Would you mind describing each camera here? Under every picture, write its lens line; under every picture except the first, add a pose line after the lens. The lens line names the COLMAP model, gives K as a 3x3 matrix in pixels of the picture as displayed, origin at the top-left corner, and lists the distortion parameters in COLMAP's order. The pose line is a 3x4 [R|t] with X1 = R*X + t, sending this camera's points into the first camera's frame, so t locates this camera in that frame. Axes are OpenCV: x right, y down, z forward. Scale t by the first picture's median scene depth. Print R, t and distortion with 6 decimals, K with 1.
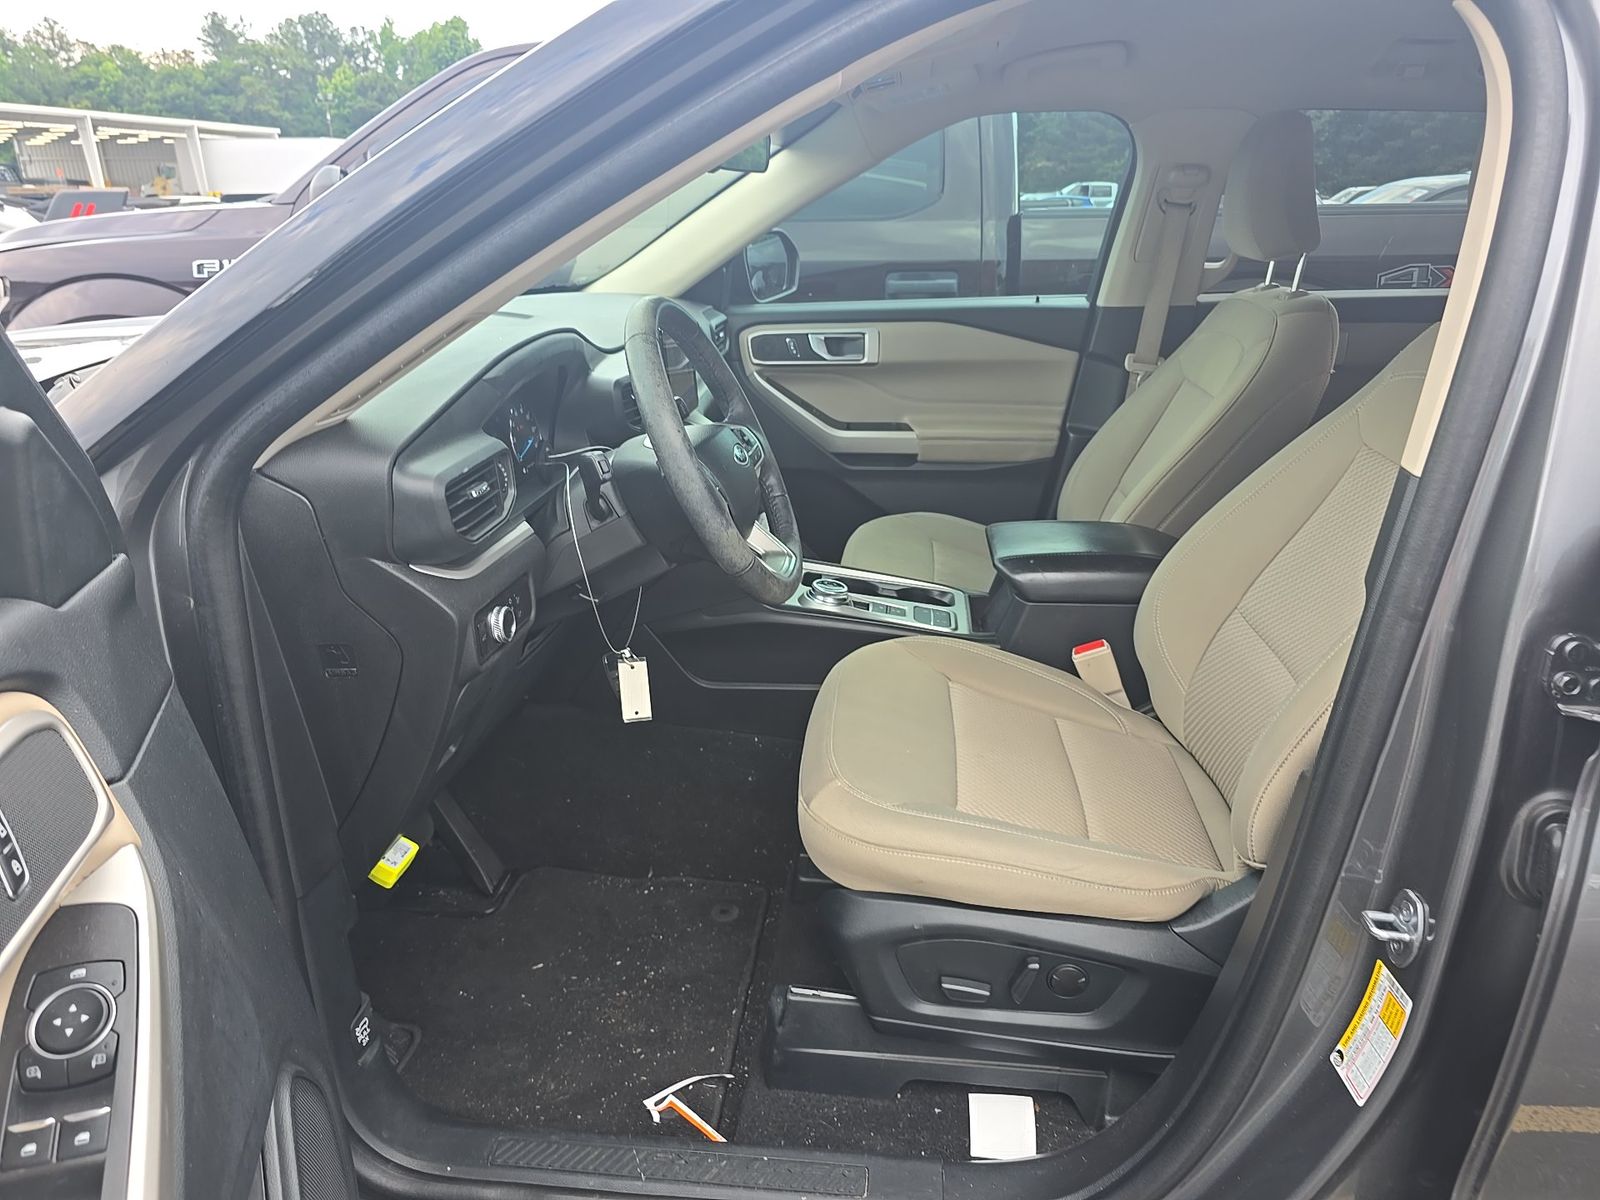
lens RADIAL K [[1116.9, 0, 800.0], [0, 1116.9, 600.0], [0, 0, 1]] dist [0.062687, -0.002985]
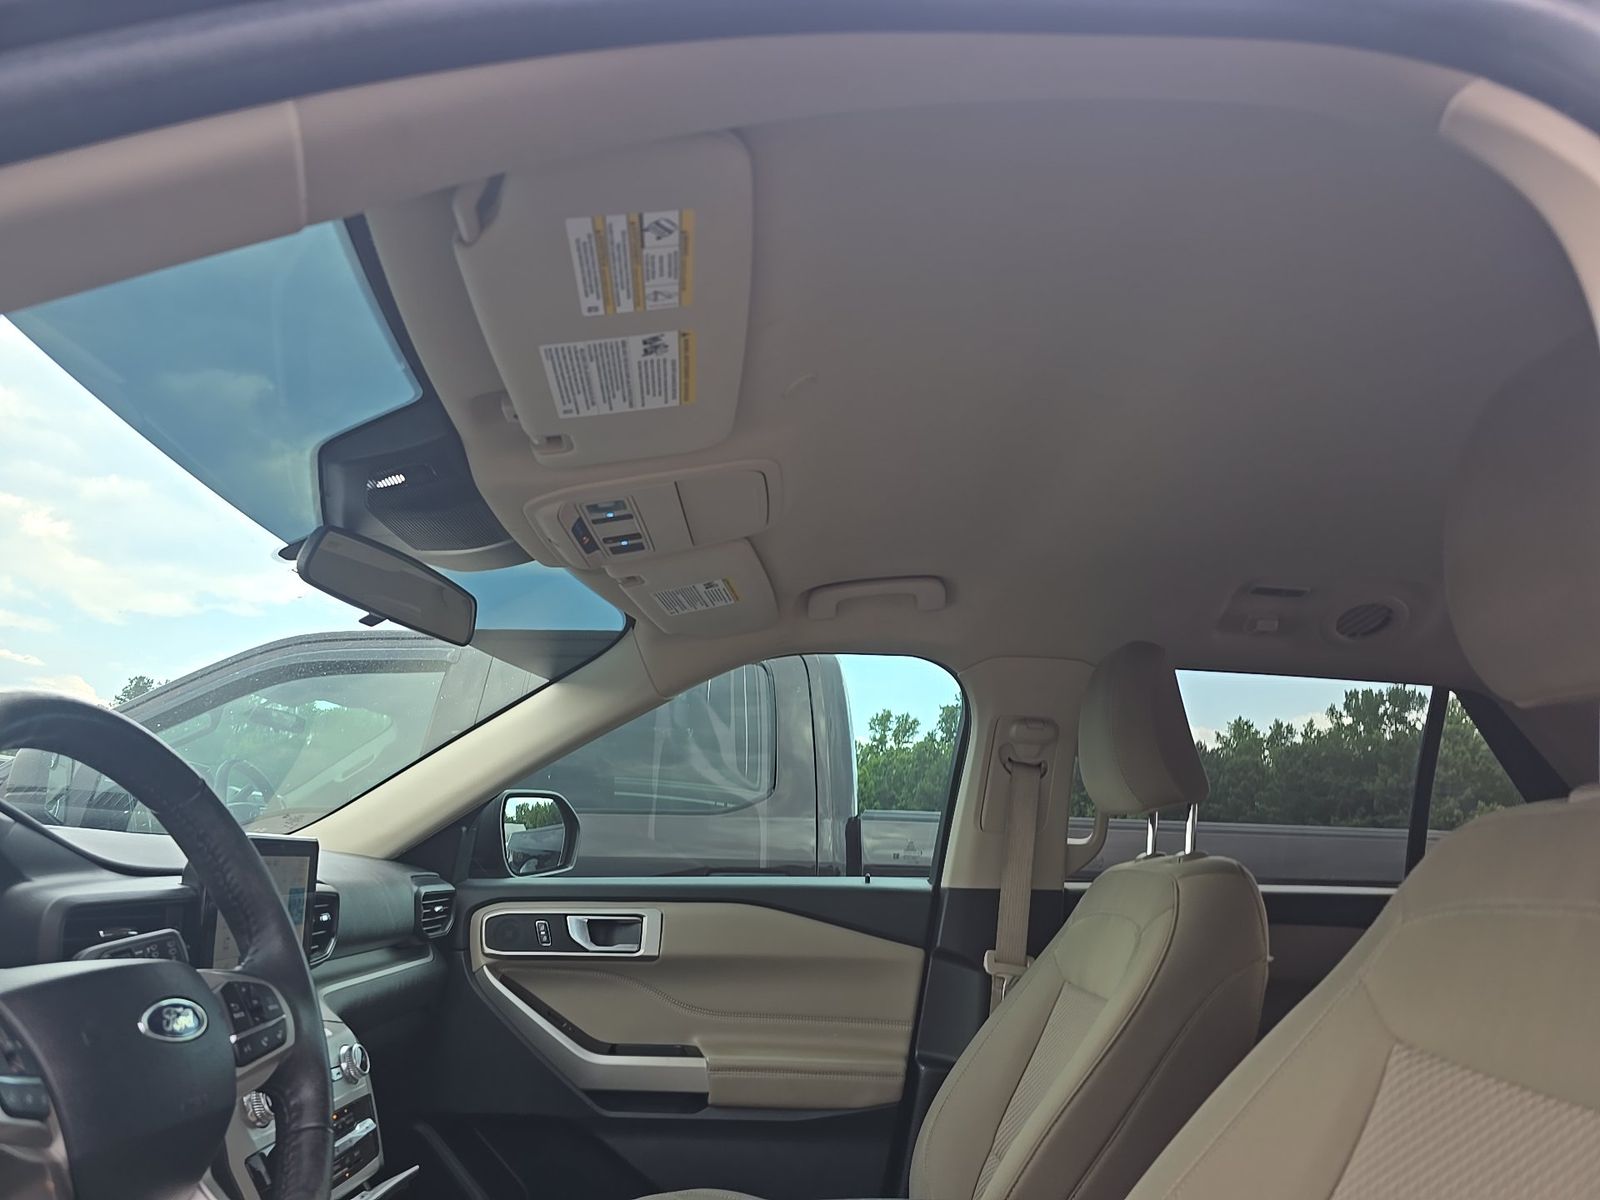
lens RADIAL K [[1116.9, 0, 800.0], [0, 1116.9, 600.0], [0, 0, 1]] dist [0.062687, -0.002985]
pose [[0.993681, 0.058566, 0.095752, 0.077813], [0.002281, 0.842365, -0.538903, -0.010413], [-0.112219, 0.535716, 0.836908, 0.246112]]
